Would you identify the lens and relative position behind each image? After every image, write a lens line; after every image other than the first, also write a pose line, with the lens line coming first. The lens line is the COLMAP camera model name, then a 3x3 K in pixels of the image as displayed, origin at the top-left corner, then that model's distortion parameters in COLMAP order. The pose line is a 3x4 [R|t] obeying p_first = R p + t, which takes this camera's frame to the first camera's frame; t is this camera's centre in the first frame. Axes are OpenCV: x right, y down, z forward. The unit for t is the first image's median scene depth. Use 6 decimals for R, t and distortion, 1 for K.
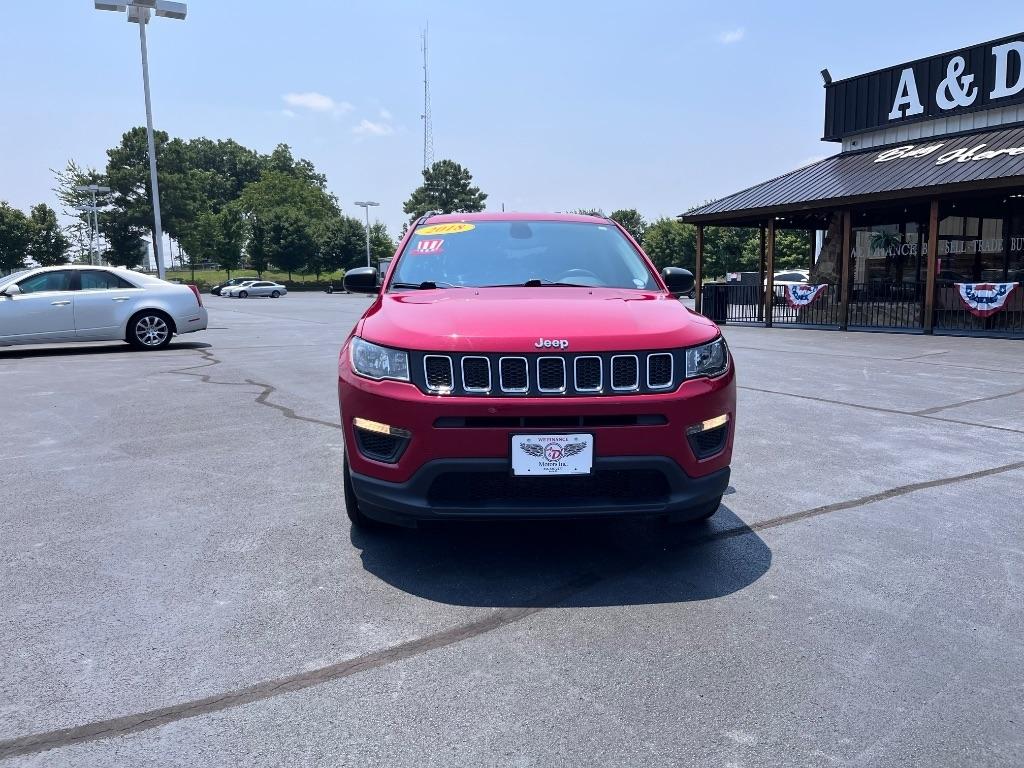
lens RADIAL K [[796.8, 0, 512.0], [0, 796.8, 384.0], [0, 0, 1]] dist [0.086584, -0.122368]
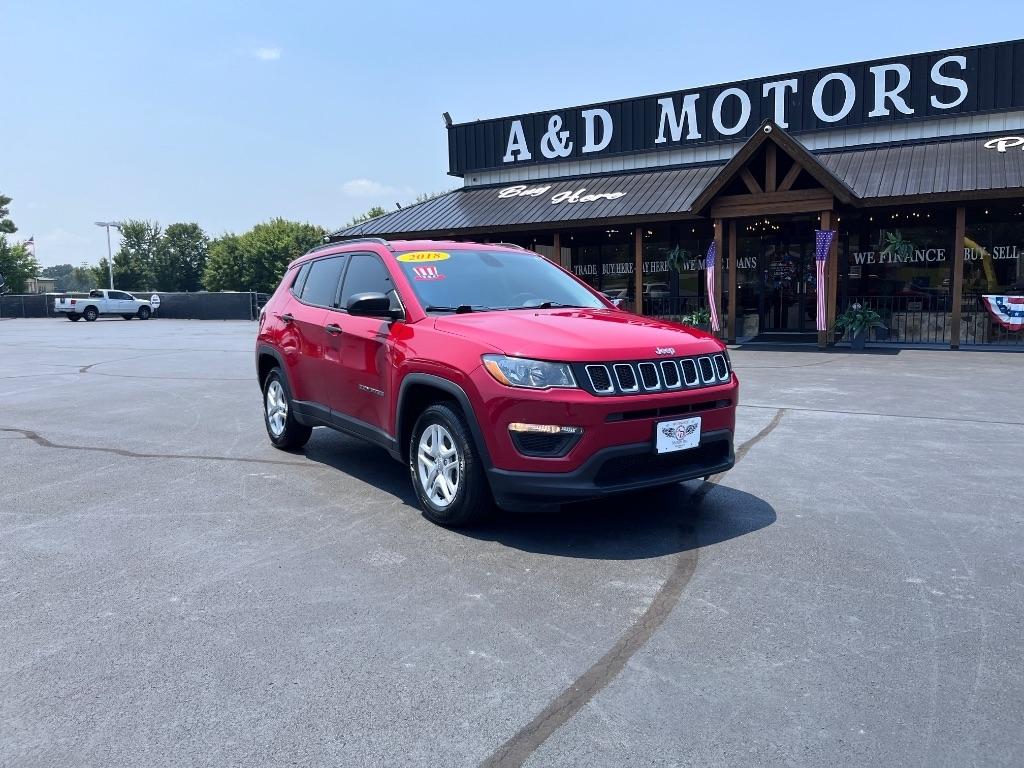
lens RADIAL K [[796.8, 0, 512.0], [0, 796.8, 384.0], [0, 0, 1]] dist [0.086584, -0.122368]
pose [[0.854865, -0.065639, 0.514681, -0.150193], [0.076204, 0.997092, 0.000591, -0.002963], [-0.513223, 0.038716, 0.857382, 0.001009]]
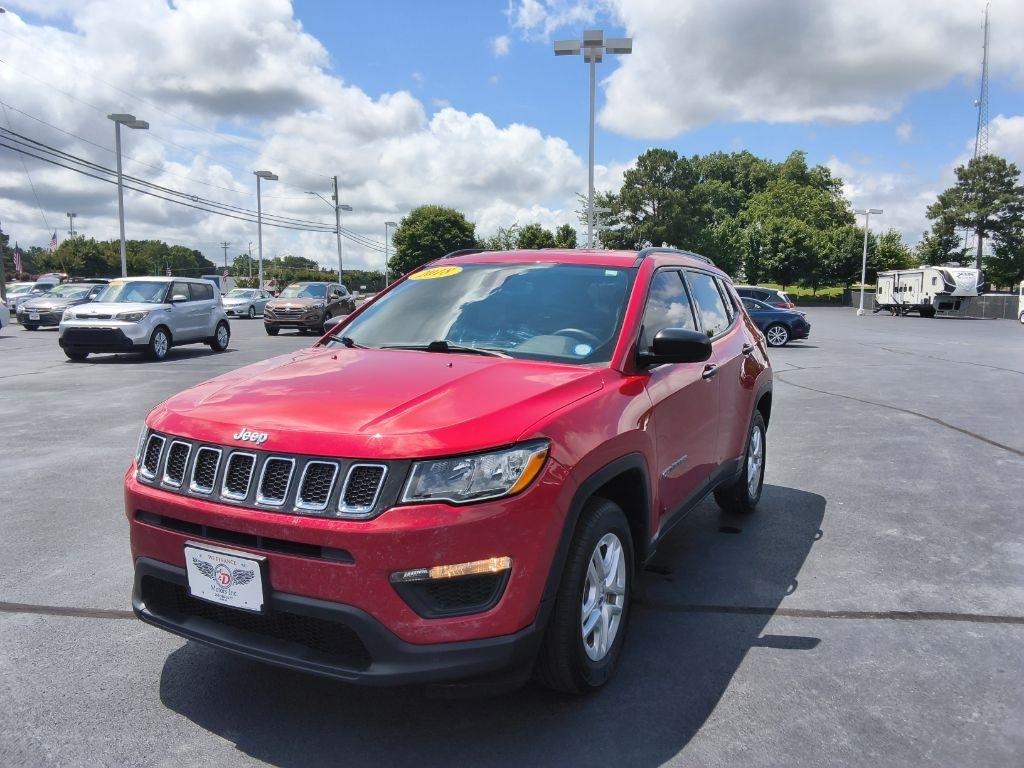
lens RADIAL K [[821.7, 0, 521.6], [0, 821.7, 385.5], [0, 0, 1]] dist [0.097859, -0.157263]
pose [[0.822633, 0.081232, -0.562740, 0.130182], [-0.090387, 0.995839, 0.011618, -0.024124], [0.561342, 0.041307, 0.826552, 0.083570]]
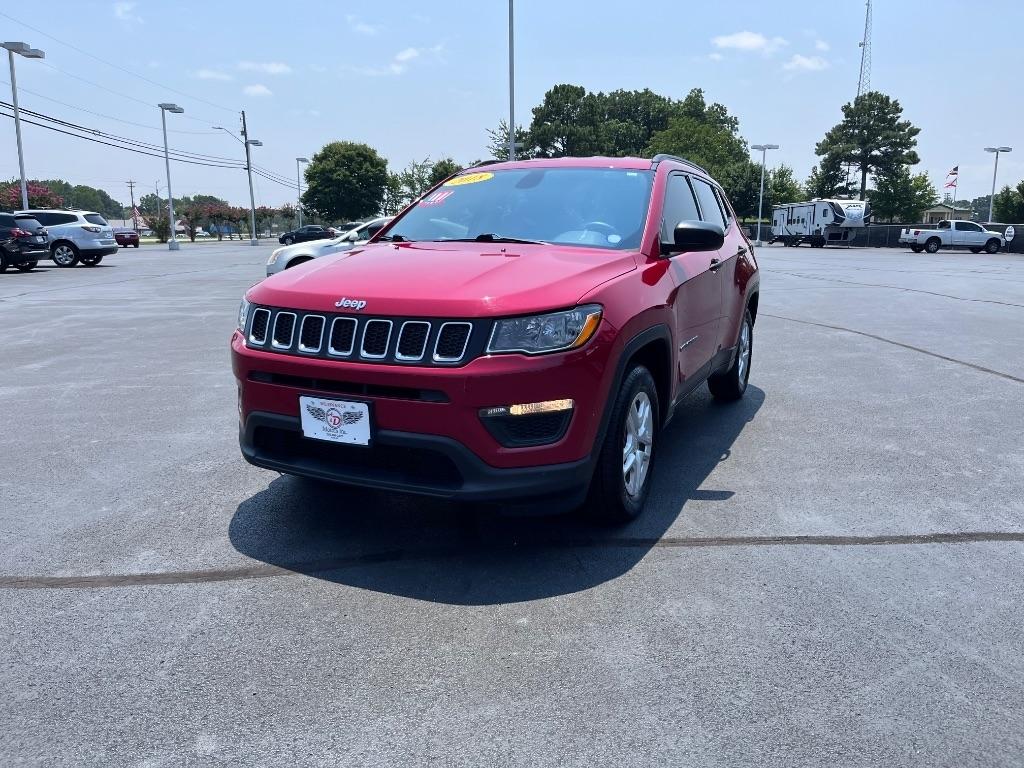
lens RADIAL K [[796.8, 0, 512.0], [0, 796.8, 384.0], [0, 0, 1]] dist [0.086584, -0.122368]
pose [[0.875408, 0.100784, -0.472761, 0.119563], [-0.070908, 0.994217, 0.080650, -0.008222], [0.478155, -0.037080, 0.877492, 0.046113]]
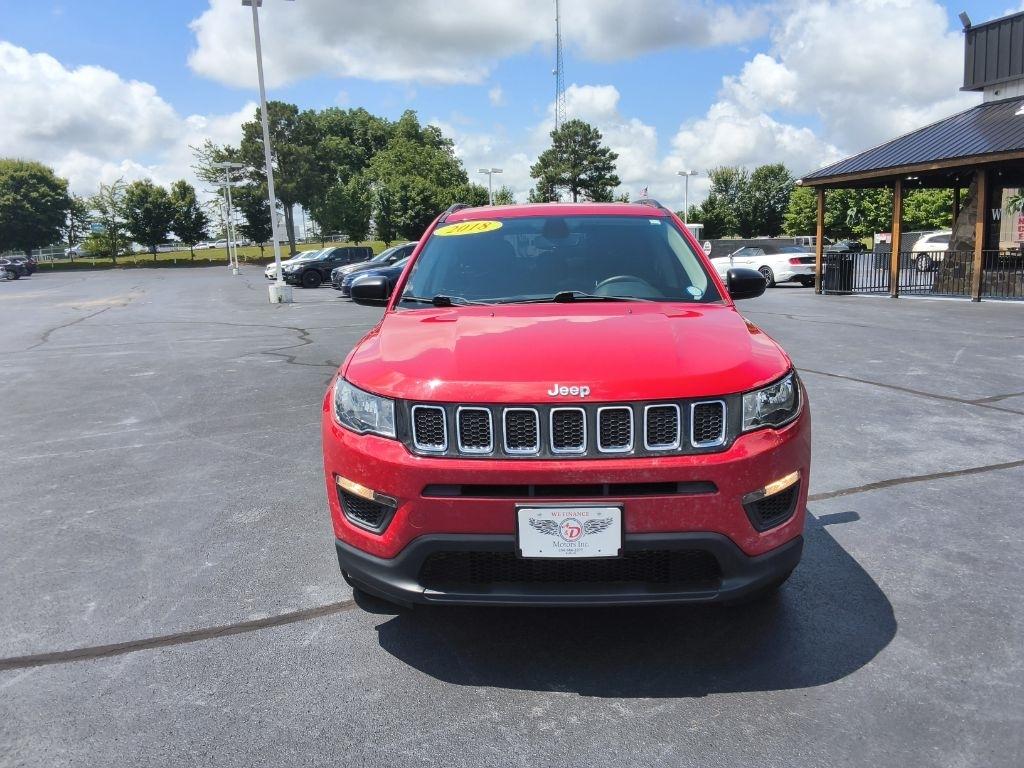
lens RADIAL K [[821.7, 0, 521.6], [0, 821.7, 385.5], [0, 0, 1]] dist [0.097859, -0.157263]
pose [[0.988633, 0.005454, -0.150248, 0.022045], [0.000524, 0.999211, 0.039721, -0.015776], [0.150346, -0.039348, 0.987850, 0.032610]]
